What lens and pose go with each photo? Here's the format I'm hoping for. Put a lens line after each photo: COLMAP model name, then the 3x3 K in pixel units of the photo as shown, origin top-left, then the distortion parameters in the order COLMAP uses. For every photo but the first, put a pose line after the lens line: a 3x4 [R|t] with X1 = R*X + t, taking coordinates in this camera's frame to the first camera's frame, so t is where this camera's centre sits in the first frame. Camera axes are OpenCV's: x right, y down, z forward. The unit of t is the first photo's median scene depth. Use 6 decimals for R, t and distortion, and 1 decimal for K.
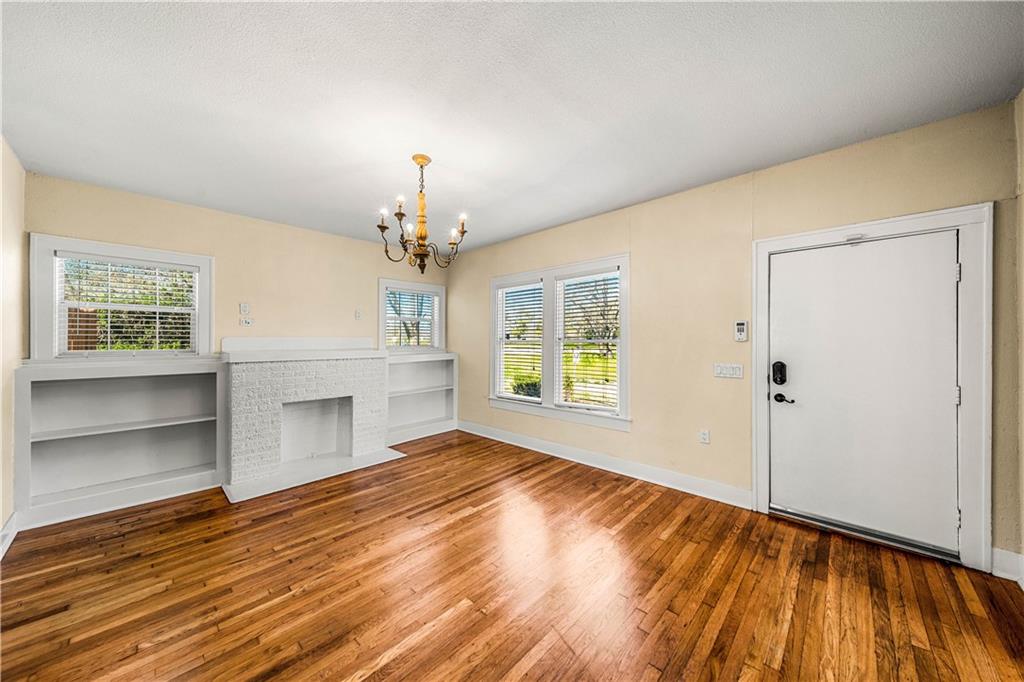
lens RADIAL K [[358.7, 0, 508.4], [0, 358.7, 339.8], [0, 0, 1]] dist [-0.000673, -0.001475]
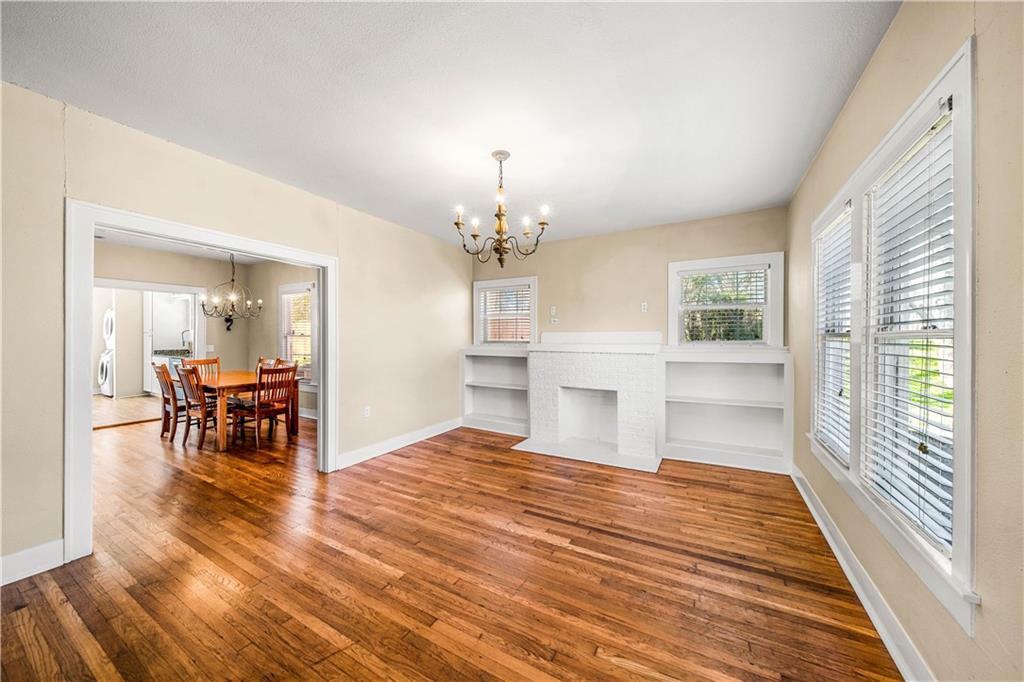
lens RADIAL K [[358.7, 0, 504.8], [0, 358.7, 338.0], [0, 0, 1]] dist [-0.000673, -0.001475]
pose [[0.232774, 0.007511, -0.972502, 0.596089], [0.002482, 0.999962, 0.008317, 0.002024], [0.972528, -0.004350, 0.232746, 0.621654]]
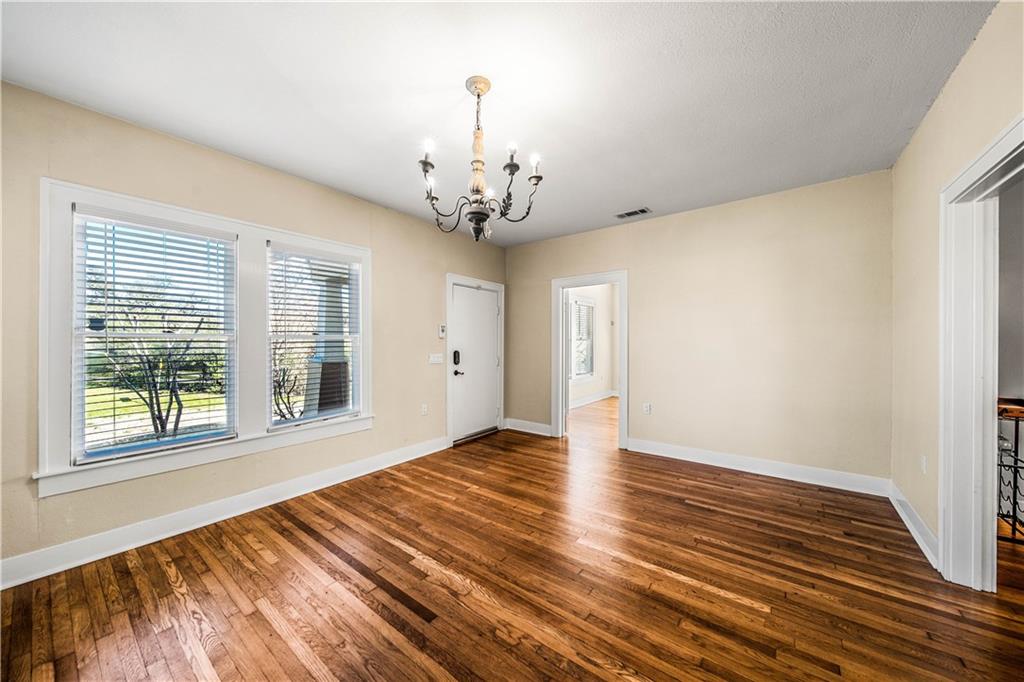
lens RADIAL K [[358.7, 0, 513.6], [0, 358.7, 342.0], [0, 0, 1]] dist [-0.000673, -0.001475]
pose [[-0.122431, -0.002714, 0.992473, -0.793086], [-0.002625, 0.999994, 0.002411, 0.013701], [-0.992474, -0.002310, -0.122438, 0.817601]]
